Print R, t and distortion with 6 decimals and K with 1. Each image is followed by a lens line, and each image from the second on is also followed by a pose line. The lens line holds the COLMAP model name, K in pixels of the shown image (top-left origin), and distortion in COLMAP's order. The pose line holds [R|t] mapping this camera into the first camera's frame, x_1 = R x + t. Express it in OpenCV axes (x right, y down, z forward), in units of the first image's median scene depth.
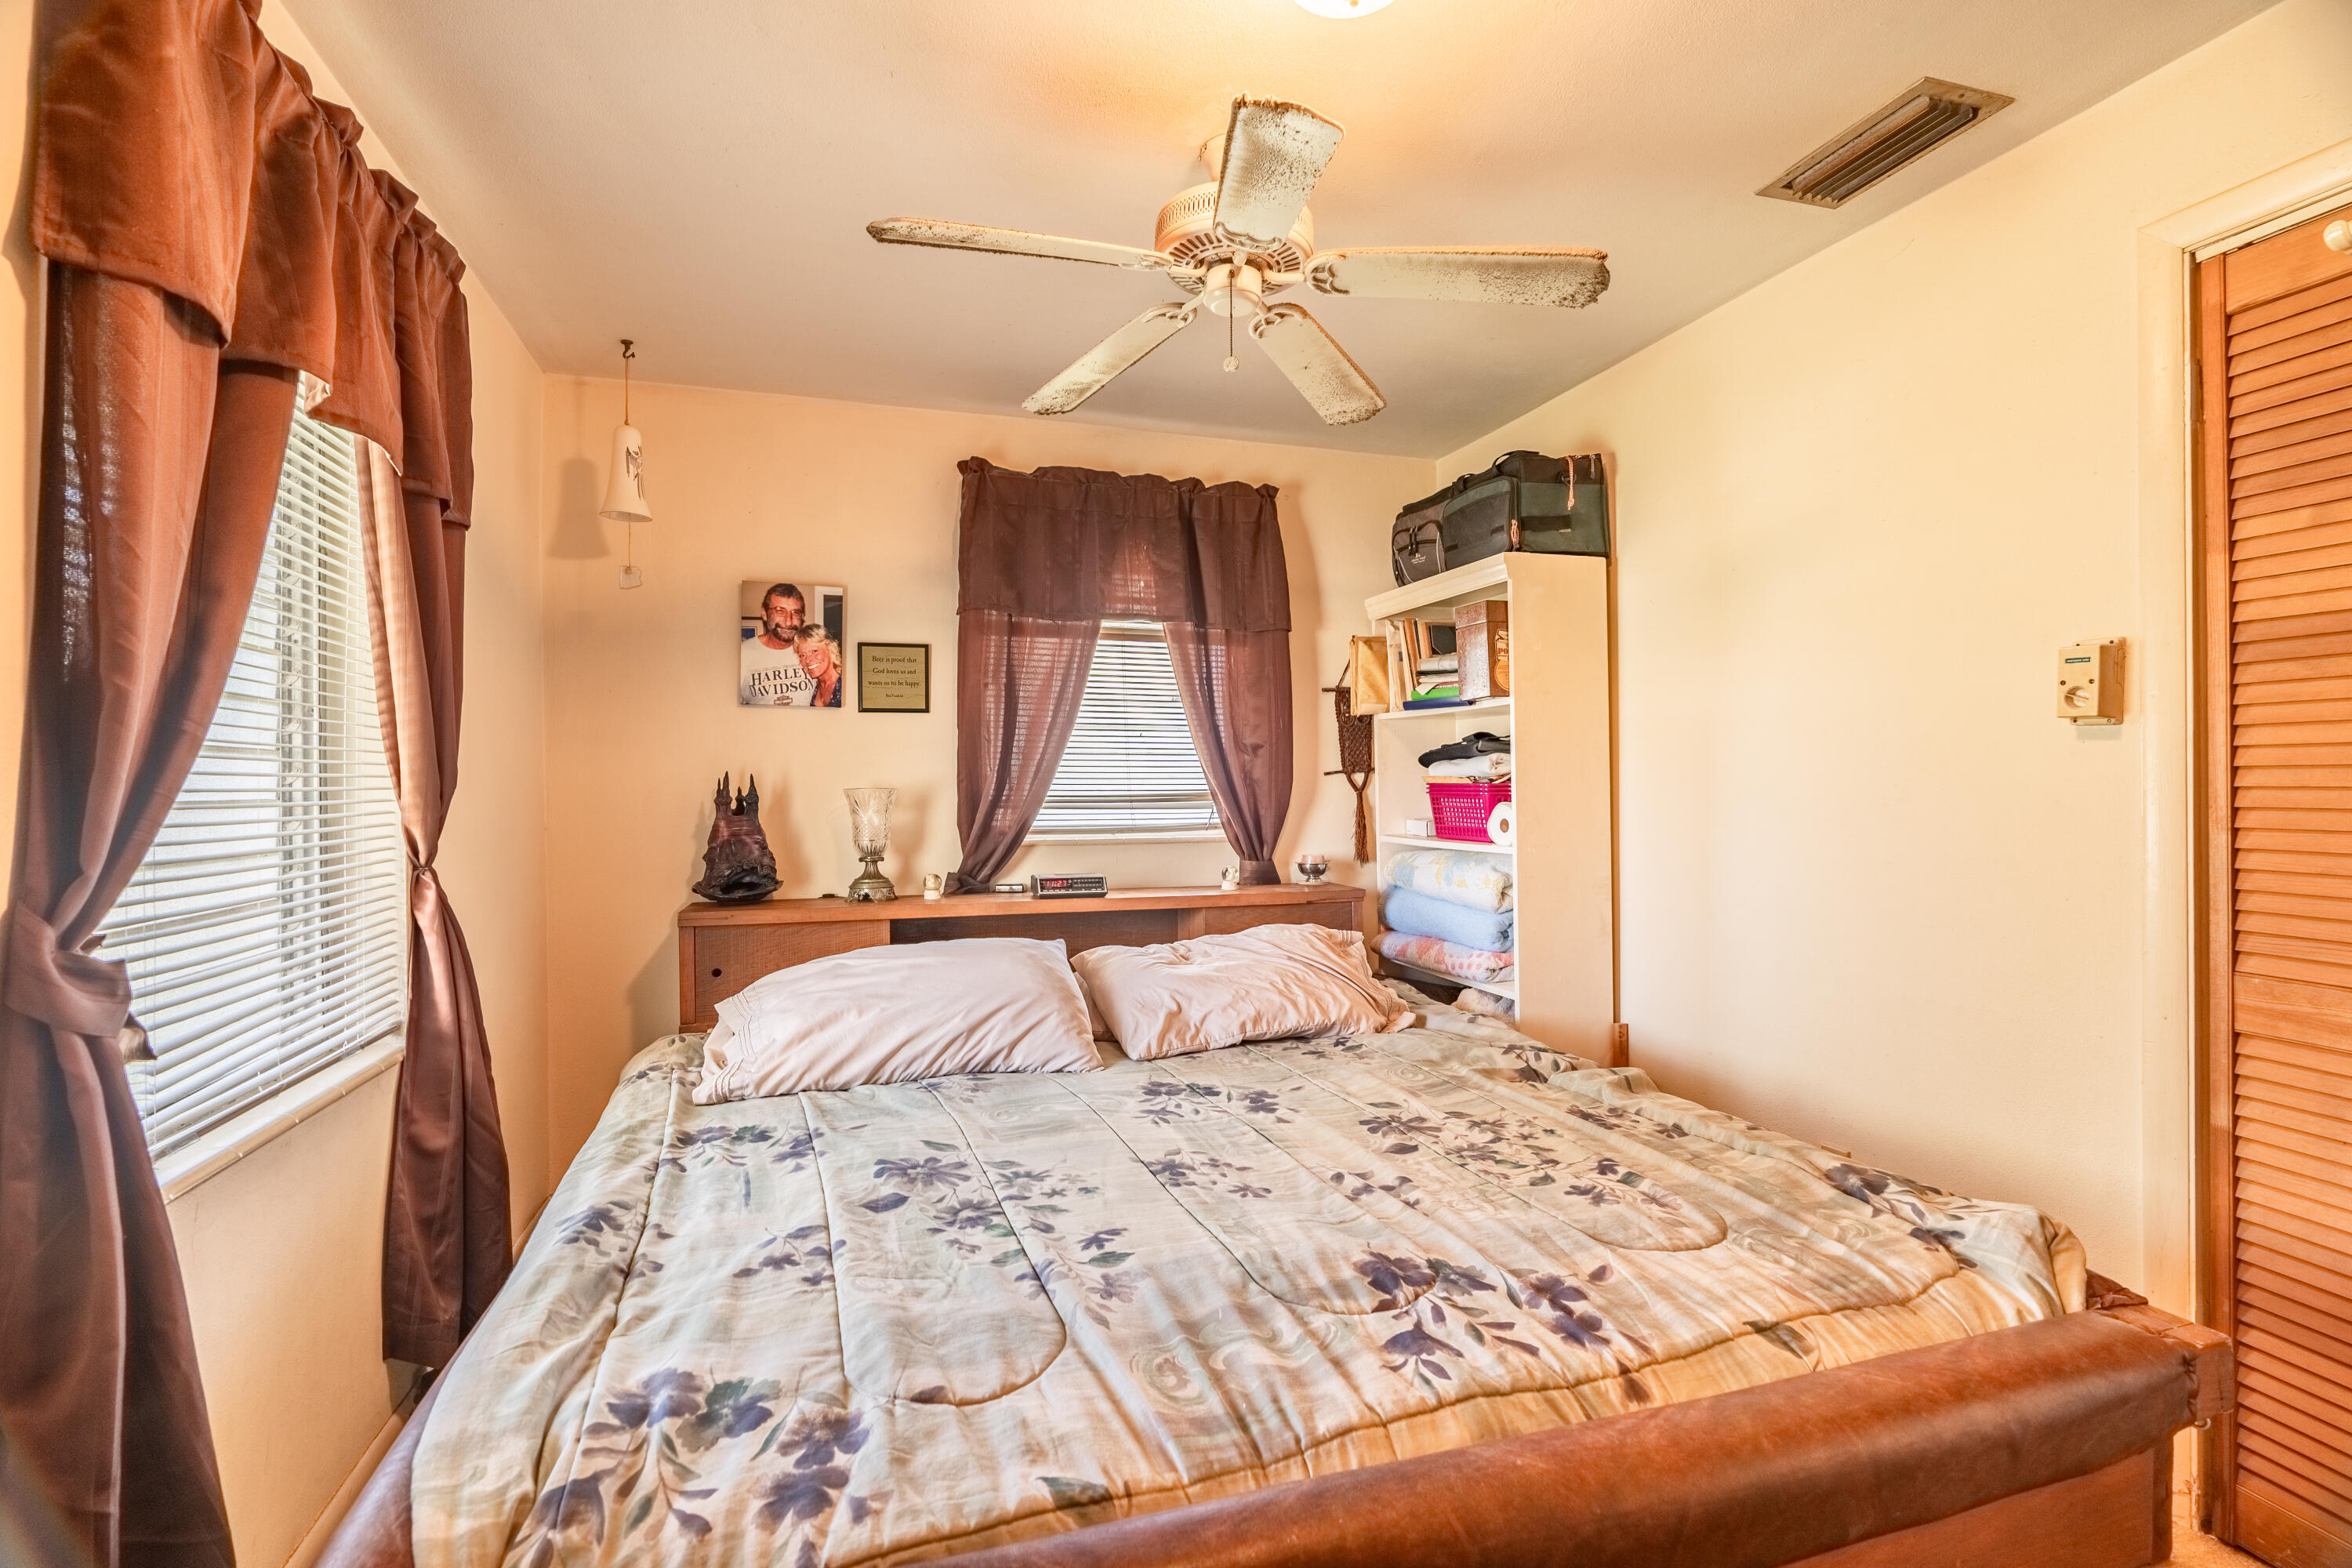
lens RADIAL K [[1073.8, 0, 1173.3], [0, 1073.8, 783.3], [0, 0, 1]] dist [-0.005717, 0.000468]
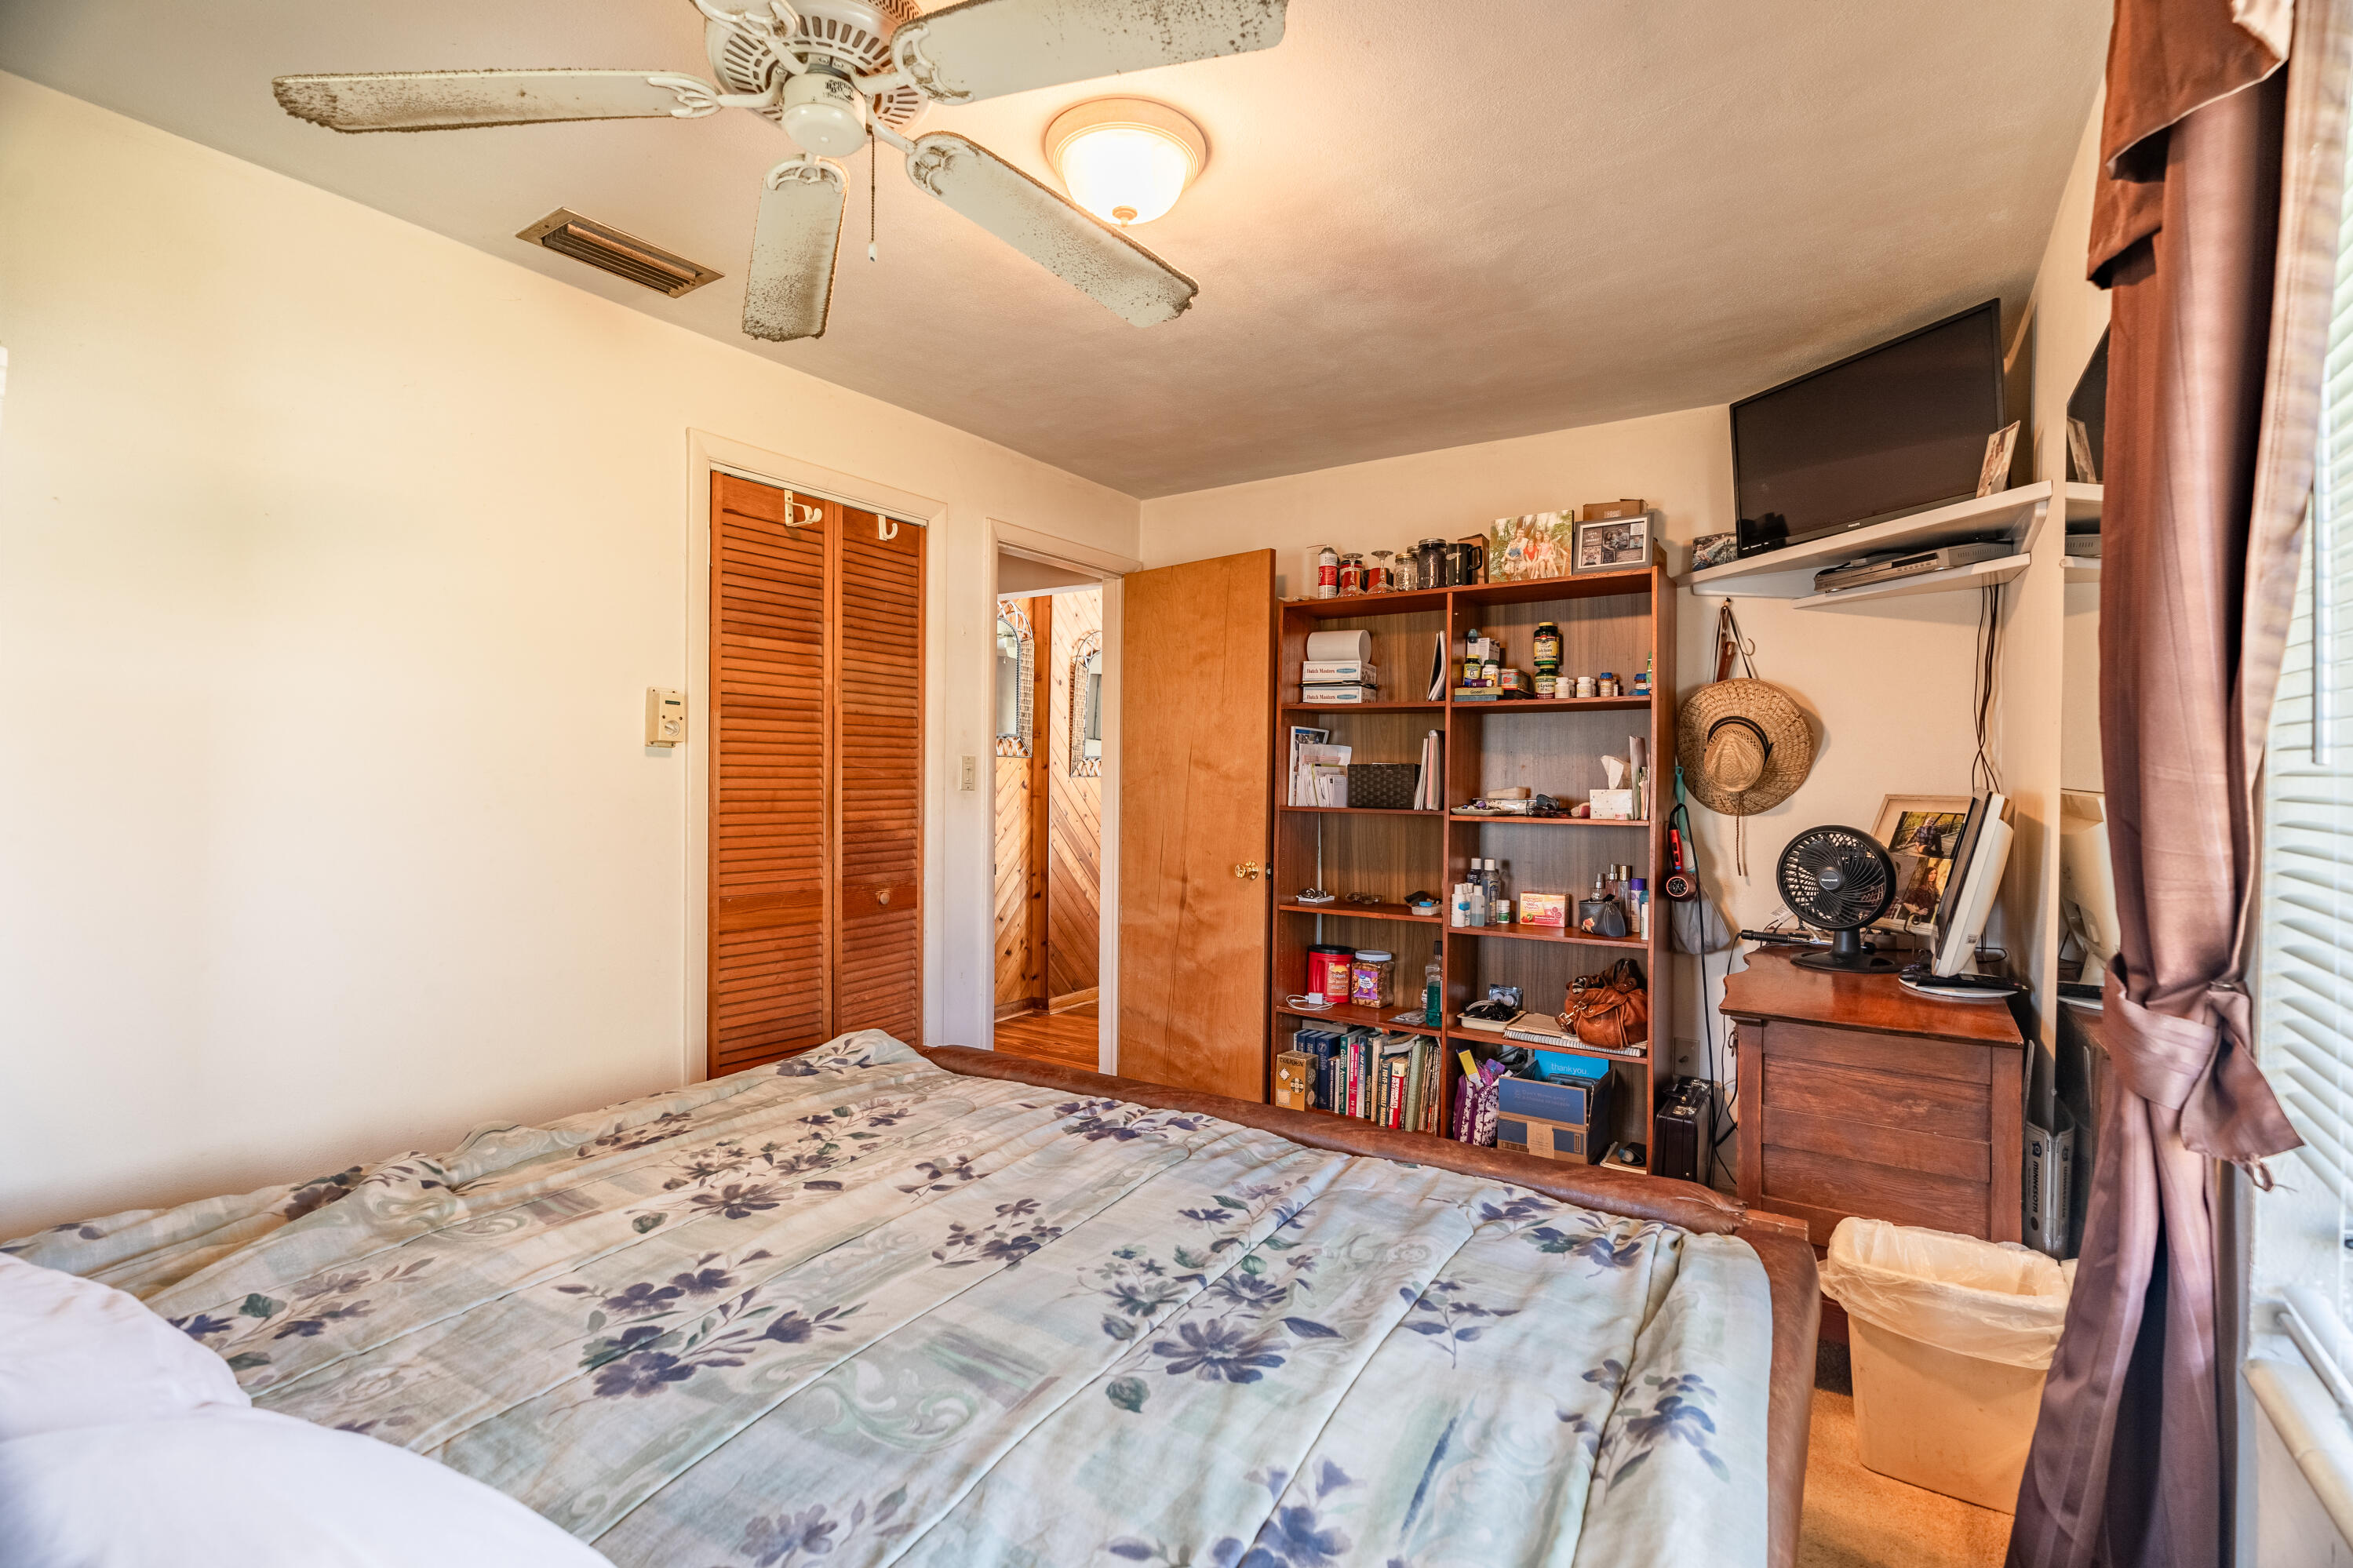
lens RADIAL K [[1074.2, 0, 1173.8], [0, 1074.2, 783.3], [0, 0, 1]] dist [-0.005717, 0.000468]
pose [[-0.631785, -0.009840, 0.775081, -0.586338], [-0.008199, 0.999948, 0.006011, -0.014659], [-0.775100, -0.002557, -0.631833, 1.132815]]
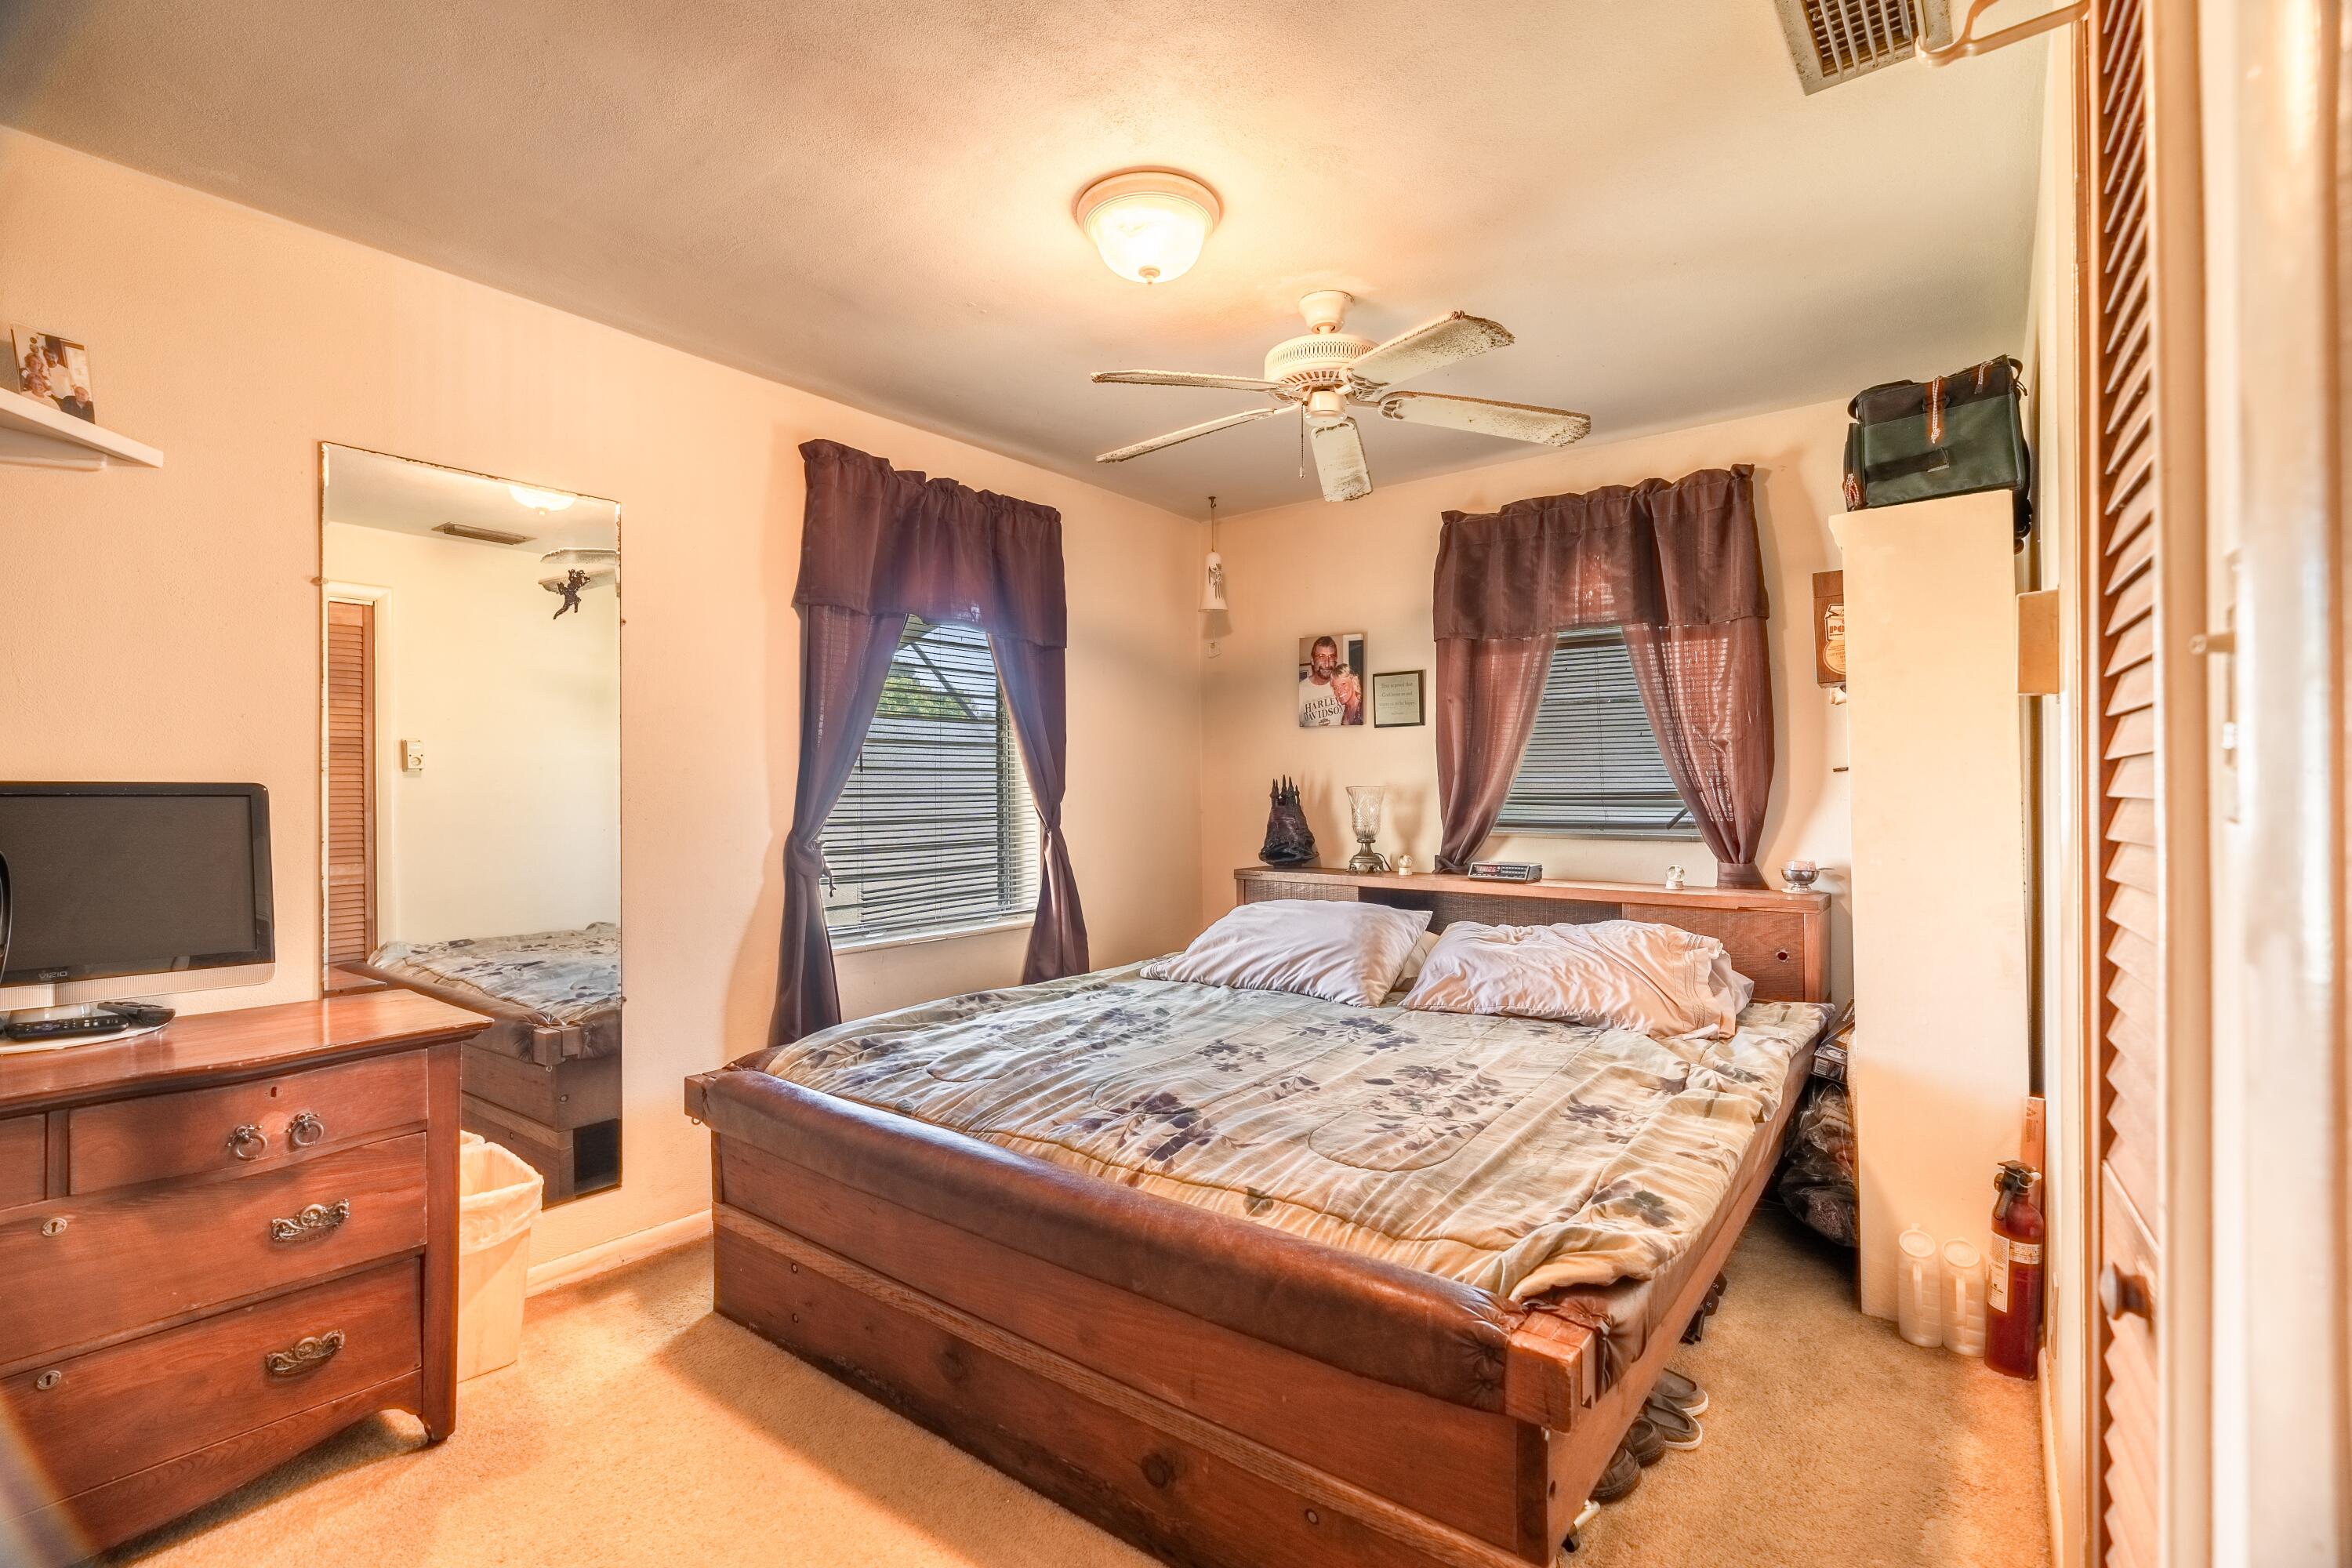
lens RADIAL K [[1073.8, 0, 1173.3], [0, 1073.8, 783.3], [0, 0, 1]] dist [-0.005717, 0.000468]
pose [[0.566804, -0.000573, -0.823852, 0.915365], [0.005006, 0.999984, 0.002748, -0.005402], [0.823837, -0.005682, 0.566798, 0.090642]]
